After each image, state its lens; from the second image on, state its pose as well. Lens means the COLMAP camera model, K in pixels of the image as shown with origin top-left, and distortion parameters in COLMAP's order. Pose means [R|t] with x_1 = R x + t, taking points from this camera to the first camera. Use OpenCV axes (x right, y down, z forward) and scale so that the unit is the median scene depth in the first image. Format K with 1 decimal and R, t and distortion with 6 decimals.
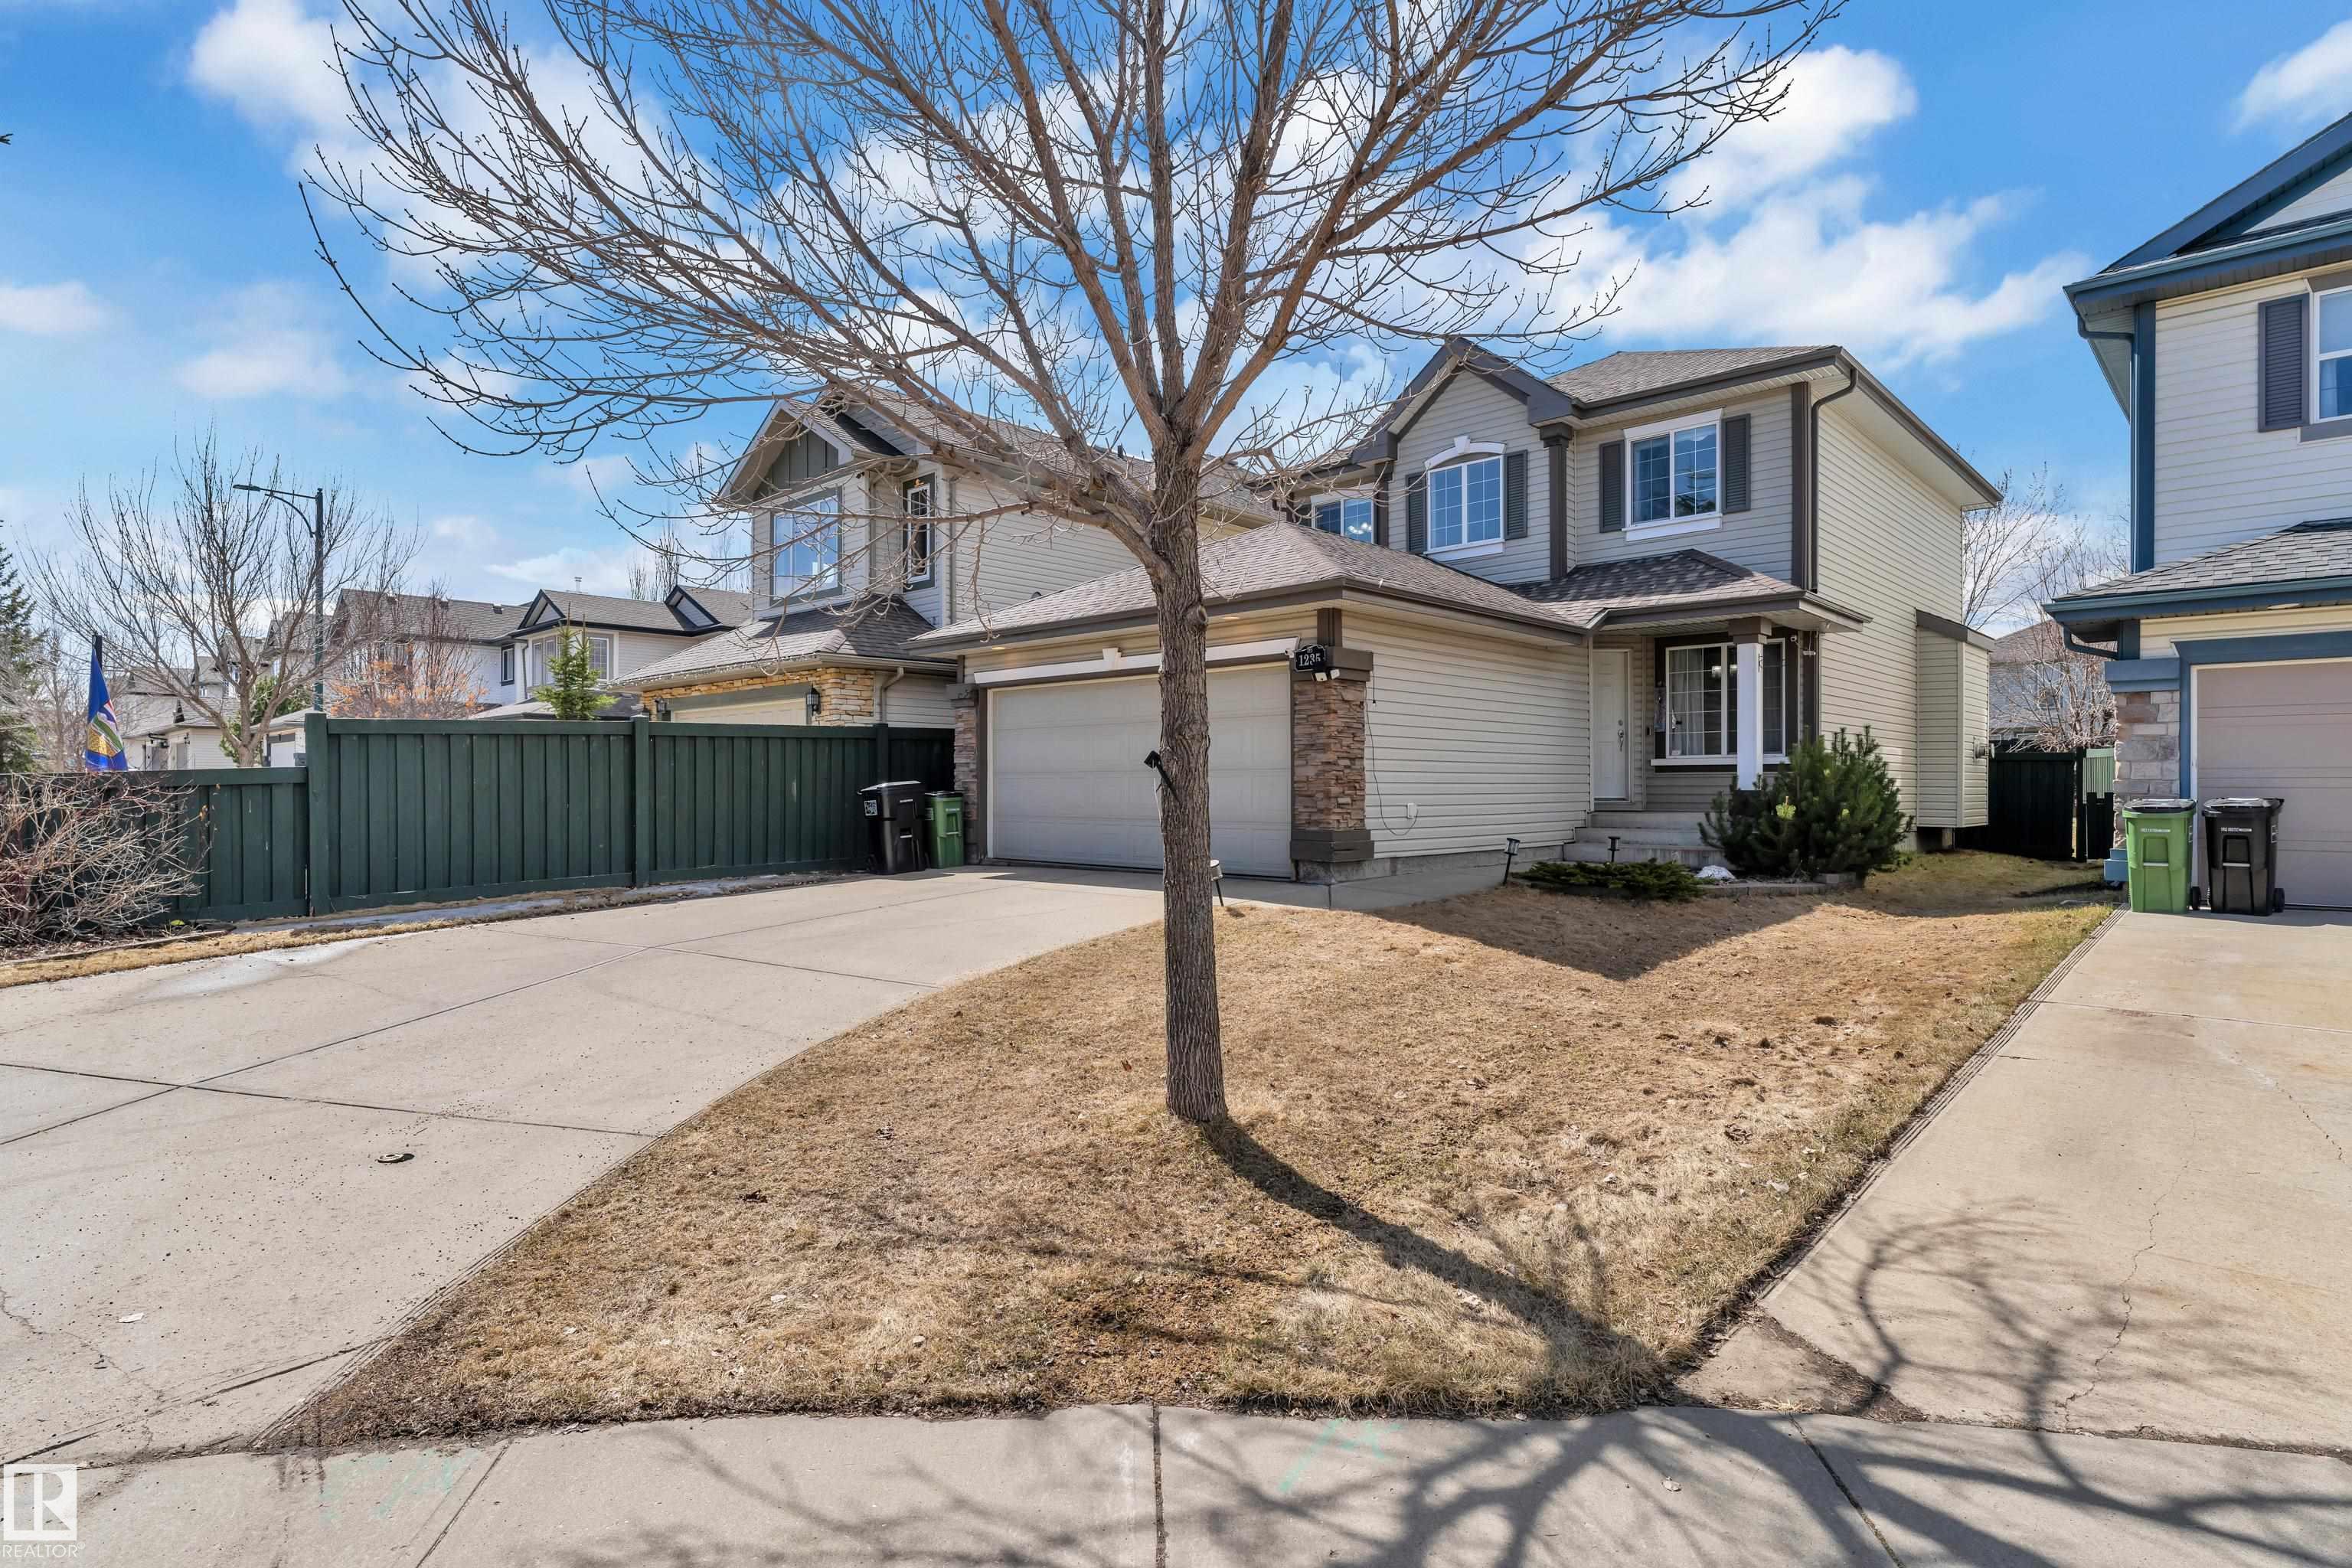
lens RADIAL K [[1193.7, 0, 1174.3], [0, 1193.7, 786.6], [0, 0, 1]] dist [0.004625, 0.000380]
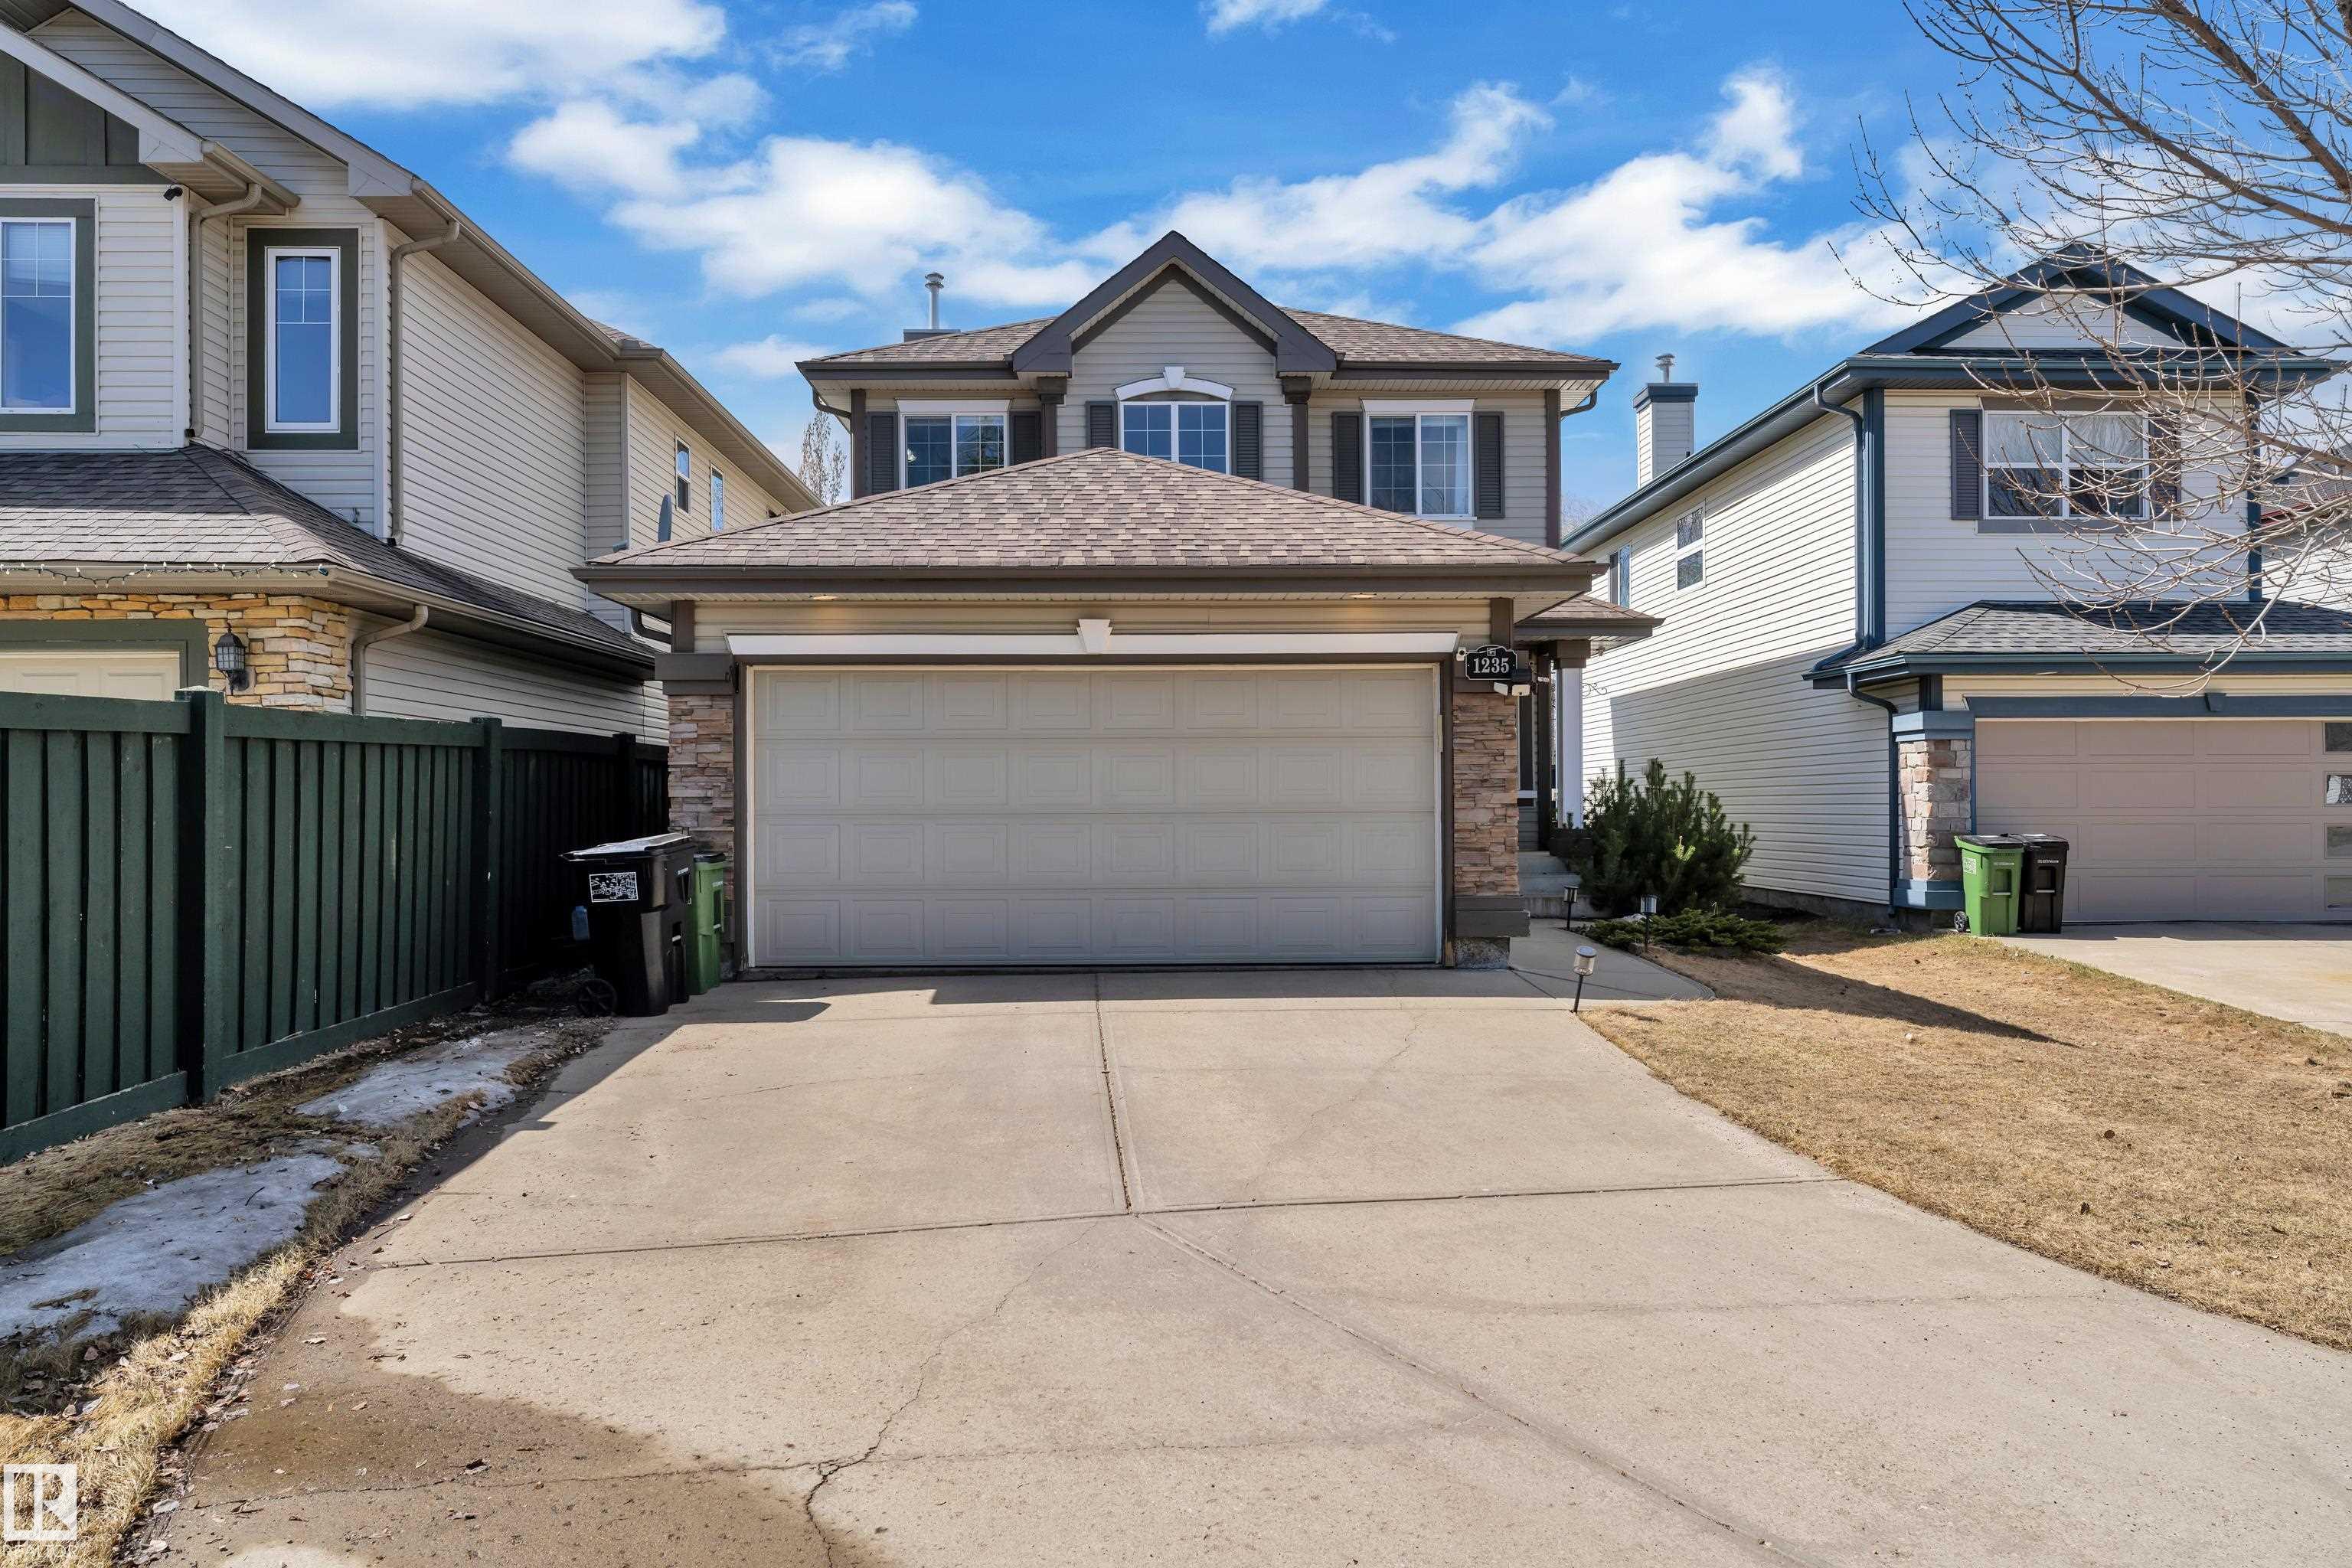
lens RADIAL K [[1570.1, 0, 1180.5], [0, 1570.1, 784.0], [0, 0, 1]] dist [0.010178, 0.002038]
pose [[0.708208, 0.006273, 0.705976, -0.547958], [0.004740, 0.999896, -0.013640, -0.015757], [-0.705988, 0.013007, 0.708104, 0.345241]]
